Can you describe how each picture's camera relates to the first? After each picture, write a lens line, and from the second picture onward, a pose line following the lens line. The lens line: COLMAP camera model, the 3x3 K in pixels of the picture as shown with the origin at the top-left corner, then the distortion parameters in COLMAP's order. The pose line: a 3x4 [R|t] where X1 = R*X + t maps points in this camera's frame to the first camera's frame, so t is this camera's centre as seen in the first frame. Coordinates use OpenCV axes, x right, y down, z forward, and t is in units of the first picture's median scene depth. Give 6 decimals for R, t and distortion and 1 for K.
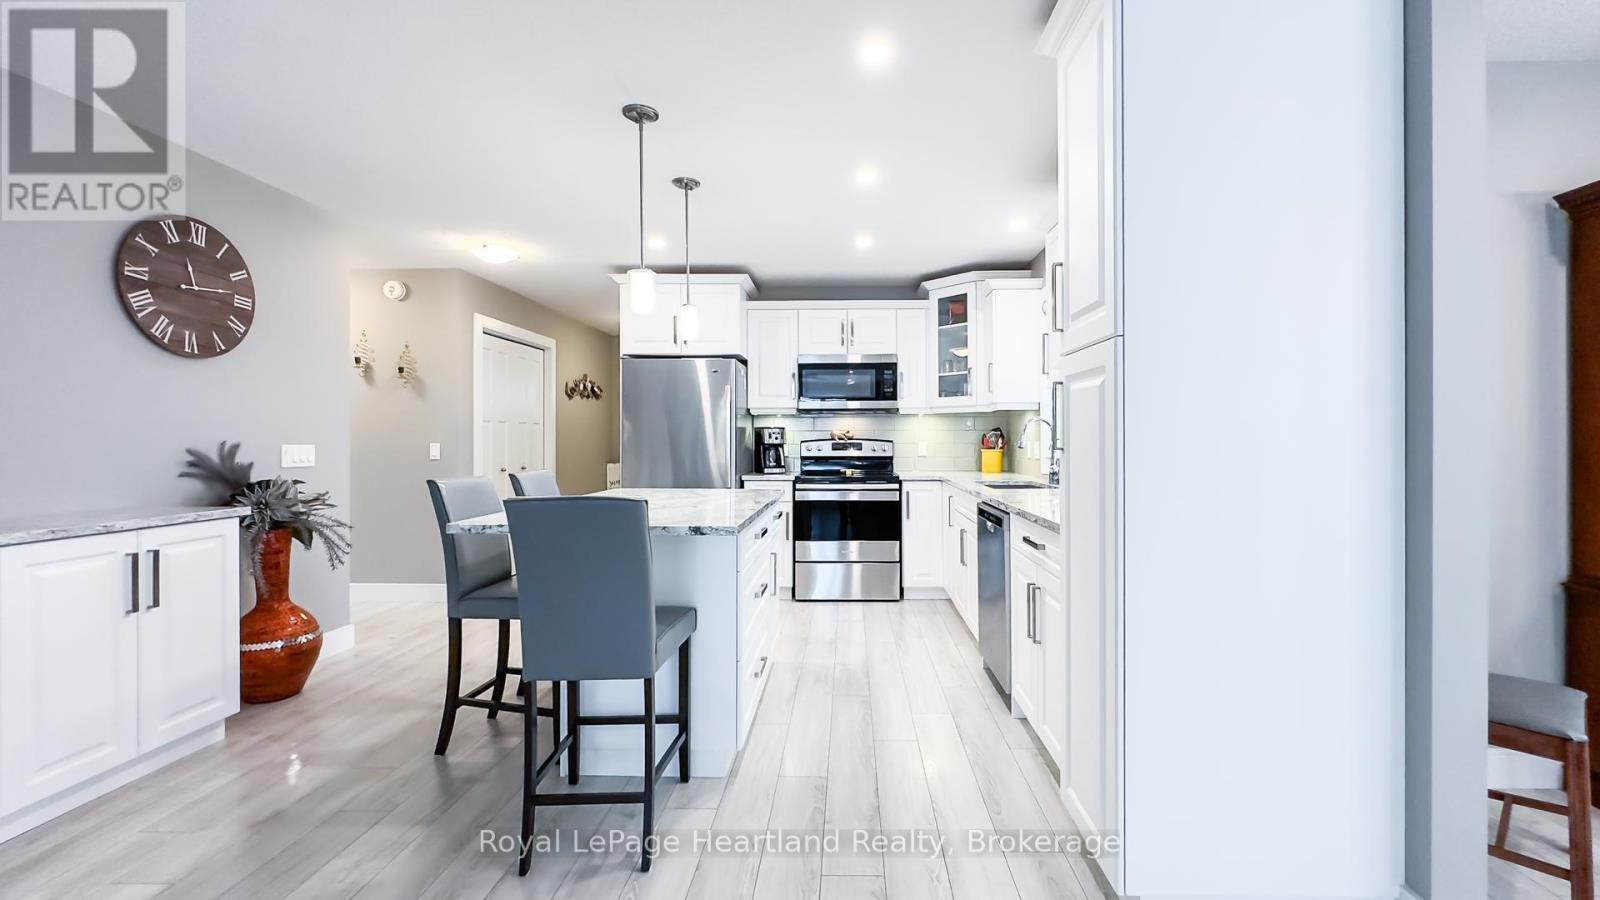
lens RADIAL K [[676.5, 0, 800.0], [0, 676.5, 450.0], [0, 0, 1]] dist [0.000293, 0.000440]
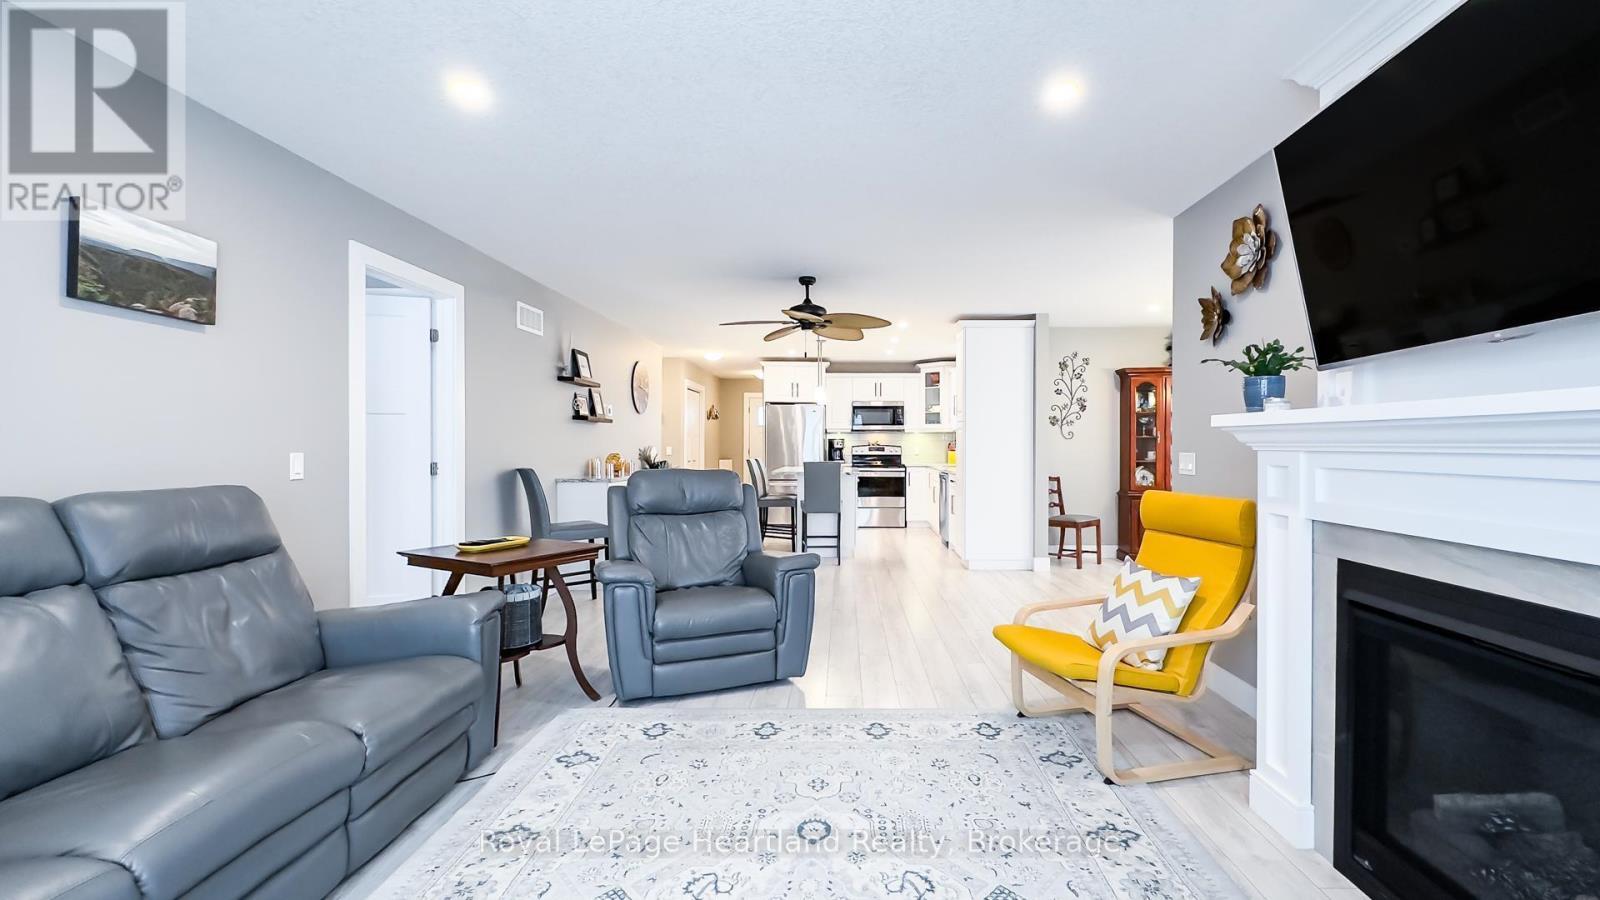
lens RADIAL K [[676.5, 0, 800.0], [0, 676.5, 450.0], [0, 0, 1]] dist [0.000293, 0.000440]
pose [[0.999916, 0.008053, 0.010148, -0.170022], [-0.007958, 0.999924, -0.009433, 0.016913], [-0.010223, 0.009351, 0.999904, -0.920257]]
